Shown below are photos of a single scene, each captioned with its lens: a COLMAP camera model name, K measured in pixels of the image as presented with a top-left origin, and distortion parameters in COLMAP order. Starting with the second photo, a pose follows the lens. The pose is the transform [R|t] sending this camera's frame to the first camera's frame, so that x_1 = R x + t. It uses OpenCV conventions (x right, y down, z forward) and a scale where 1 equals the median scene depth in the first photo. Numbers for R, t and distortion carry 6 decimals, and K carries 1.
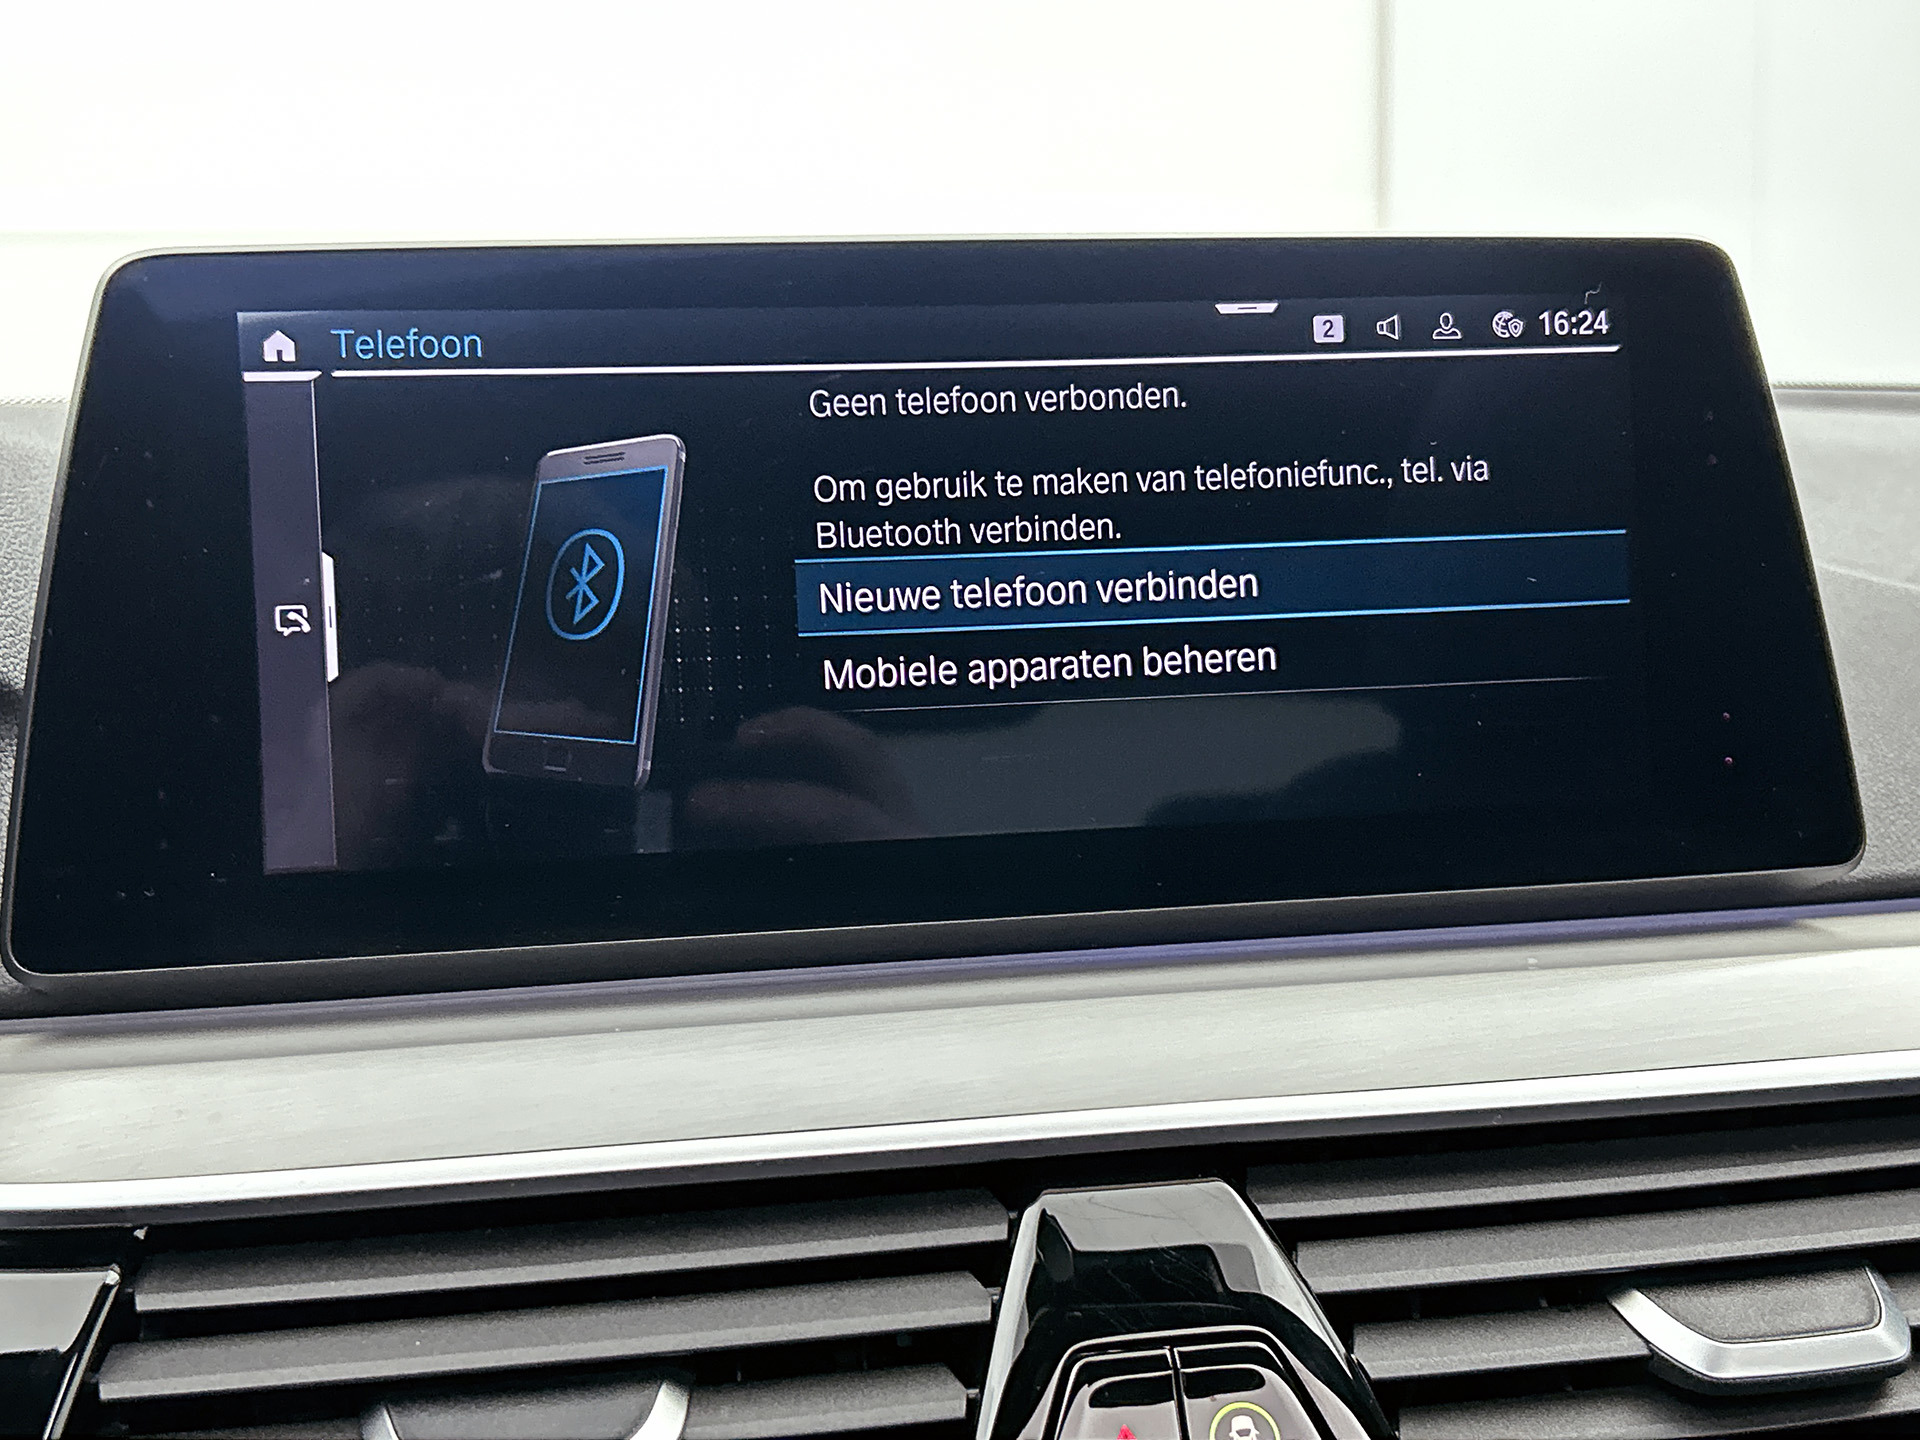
lens RADIAL K [[2428.0, 0, 938.2], [0, 2428.0, 722.0], [0, 0, 1]] dist [0.136105, -0.421372]
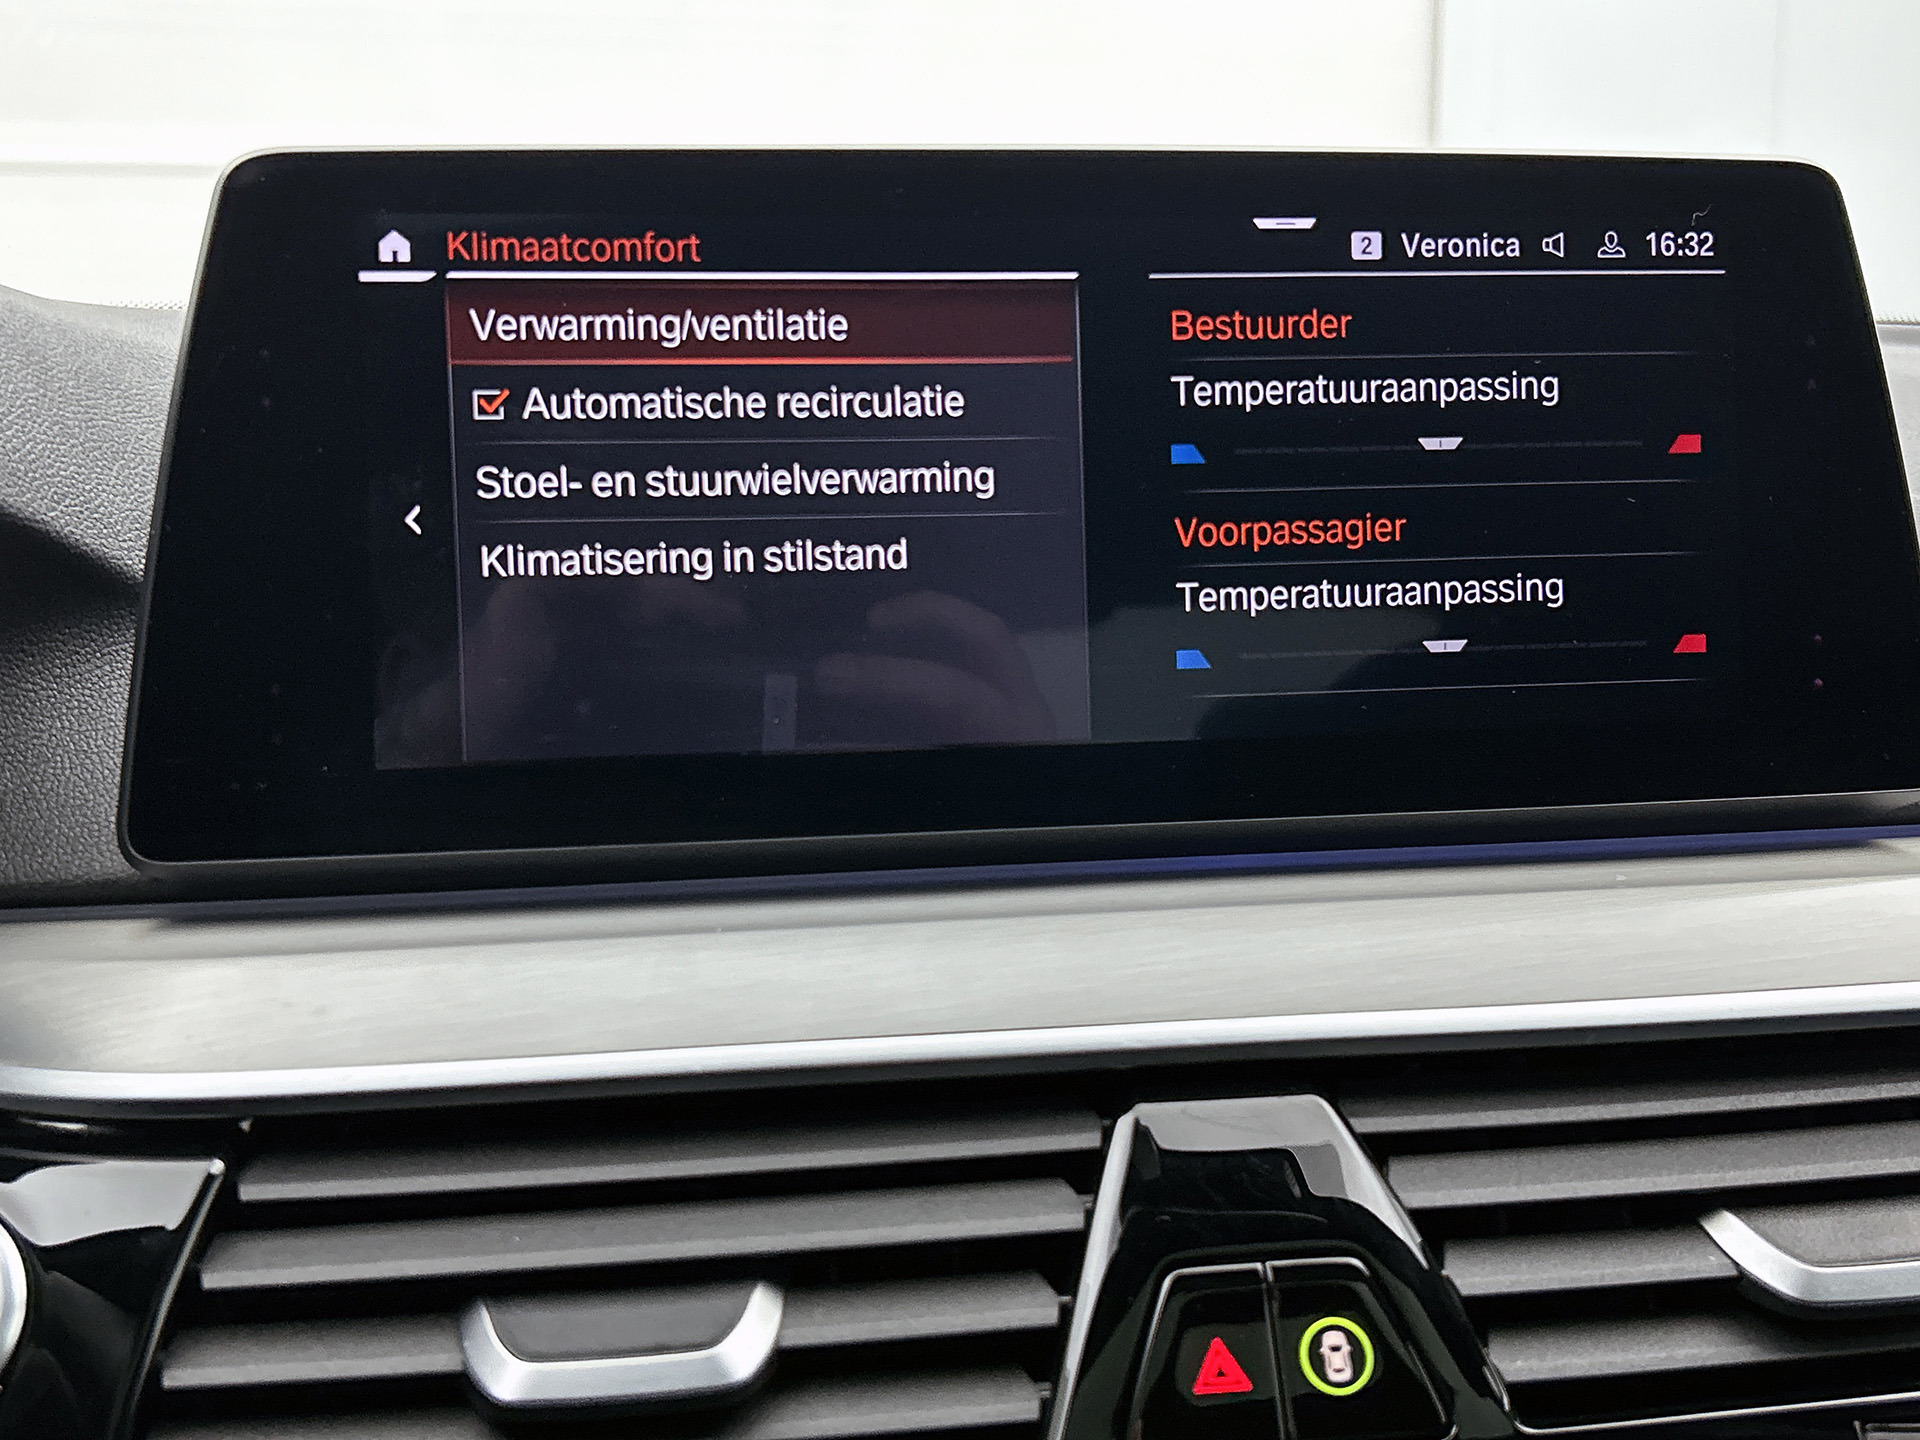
lens RADIAL K [[2139.7, 0, 960.0], [0, 2139.7, 720.0], [0, 0, 1]] dist [0.119761, -0.336864]
pose [[0.999475, 0.019696, -0.025707, -0.010320], [-0.018507, 0.998782, 0.045730, -0.003922], [0.026576, -0.045230, 0.998623, 0.117717]]
